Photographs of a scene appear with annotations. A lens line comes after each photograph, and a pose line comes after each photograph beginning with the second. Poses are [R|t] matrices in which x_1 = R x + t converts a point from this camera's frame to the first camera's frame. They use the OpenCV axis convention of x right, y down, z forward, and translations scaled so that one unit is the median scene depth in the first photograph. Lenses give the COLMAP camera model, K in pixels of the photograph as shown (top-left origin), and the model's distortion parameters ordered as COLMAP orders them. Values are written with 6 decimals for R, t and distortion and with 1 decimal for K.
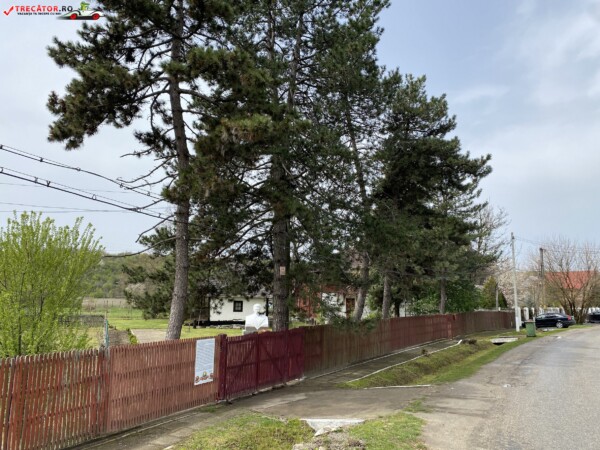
lens RADIAL K [[454.9, 0, 298.0], [0, 454.9, 219.3], [0, 0, 1]] dist [0.077250, -0.130839]
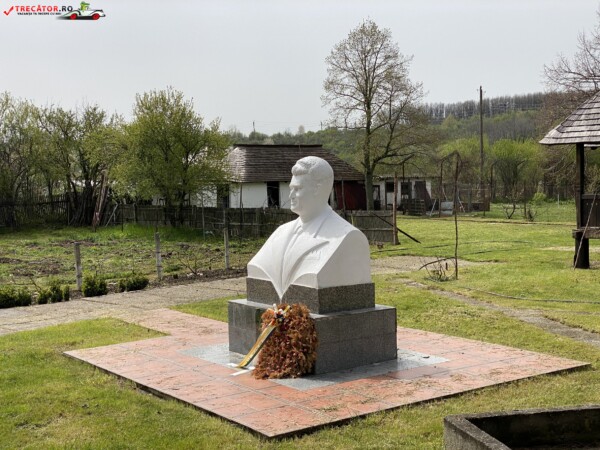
lens RADIAL K [[890.5, 0, 303.0], [0, 890.5, 215.3], [0, 0, 1]] dist [0.131564, -0.018052]
pose [[0.401168, 0.012467, -0.915920, 0.301920], [0.175551, 0.980326, 0.090235, 0.237344], [0.899025, -0.196990, 0.391087, 1.159532]]
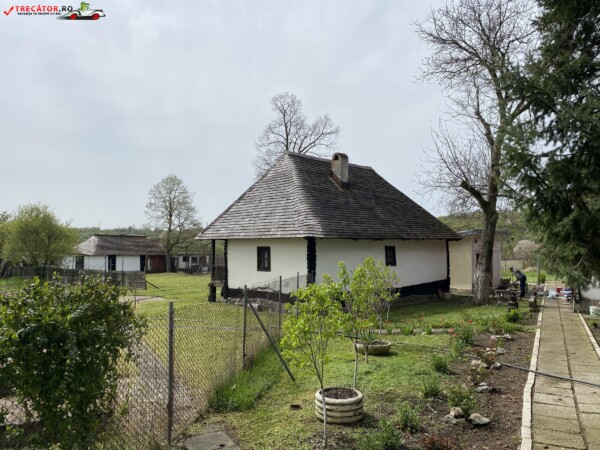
lens RADIAL K [[454.9, 0, 298.0], [0, 454.9, 219.3], [0, 0, 1]] dist [0.077250, -0.130839]
pose [[0.604476, -0.075522, -0.793035, 0.430473], [0.136935, 0.990529, 0.010046, 0.268864], [0.784766, -0.114667, 0.609093, 1.341043]]
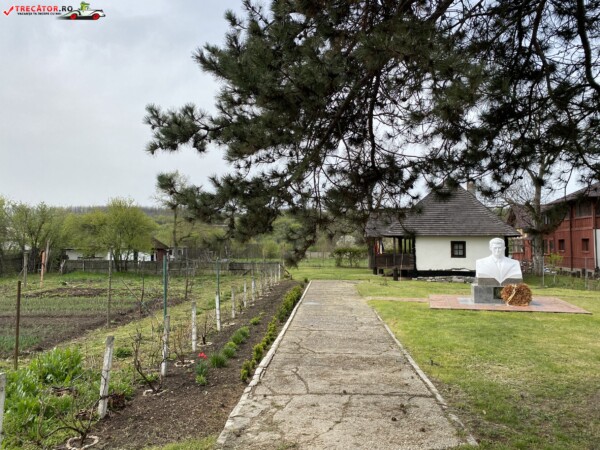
lens RADIAL K [[454.9, 0, 298.0], [0, 454.9, 219.3], [0, 0, 1]] dist [0.077250, -0.130839]
pose [[0.897621, -0.045366, -0.438428, -0.081185], [0.087342, 0.993272, 0.076043, 0.133787], [0.432028, -0.106551, 0.895544, 0.538725]]
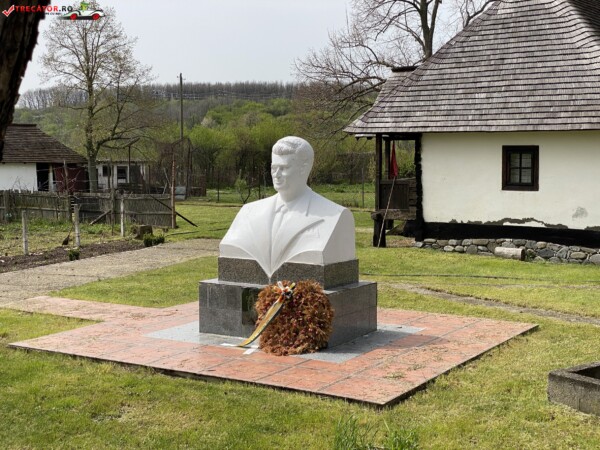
lens RADIAL K [[890.5, 0, 303.0], [0, 890.5, 215.3], [0, 0, 1]] dist [0.131564, -0.018052]
pose [[0.721268, 0.024566, -0.692220, 0.210187], [0.124814, 0.978402, 0.164774, 0.213840], [0.681317, -0.205245, 0.702624, 1.015722]]
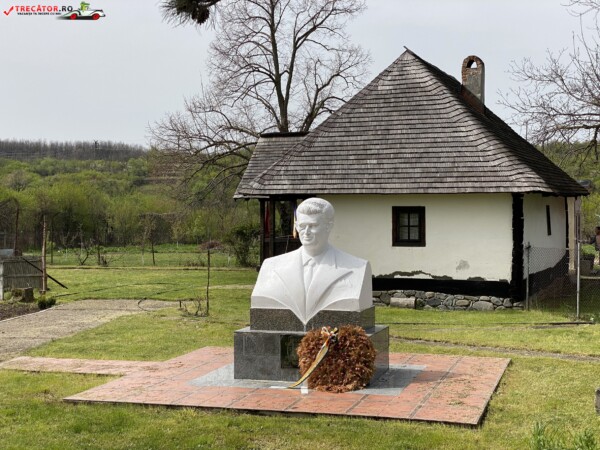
lens RADIAL K [[892.5, 0, 302.6], [0, 892.5, 223.3], [0, 0, 1]] dist [0.104033, 0.101616]
pose [[0.876236, -0.021614, -0.481398, 0.126703], [0.099012, 0.985754, 0.135961, 0.192475], [0.471601, -0.166798, 0.865893, 0.888534]]
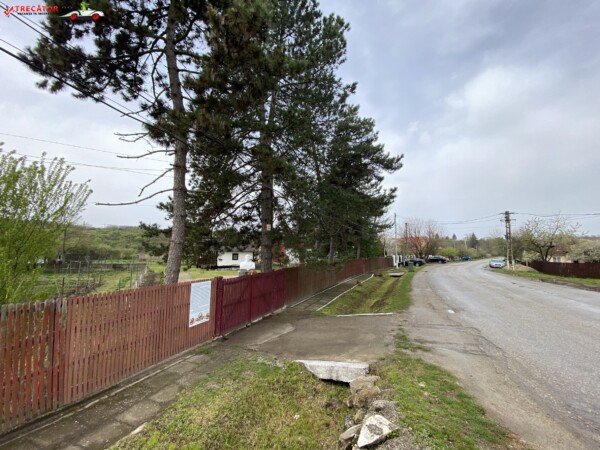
lens RADIAL K [[242.4, 0, 300.0], [0, 242.4, 225.0], [0, 0, 1]] dist [0.043919, -0.033578]
pose [[0.991671, 0.003626, 0.128747, -0.025400], [-0.010785, 0.998431, 0.054955, 0.049560], [-0.128345, -0.055886, 0.990154, 0.214220]]
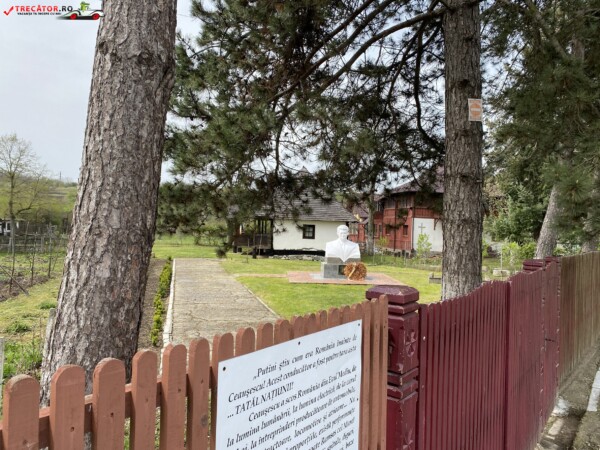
lens RADIAL K [[454.9, 0, 298.0], [0, 454.9, 219.3], [0, 0, 1]] dist [0.077250, -0.130839]
pose [[0.991890, 0.010388, -0.126673, -0.094585], [0.007809, 0.989790, 0.142318, 0.108408], [0.126858, -0.142153, 0.981682, 0.447429]]
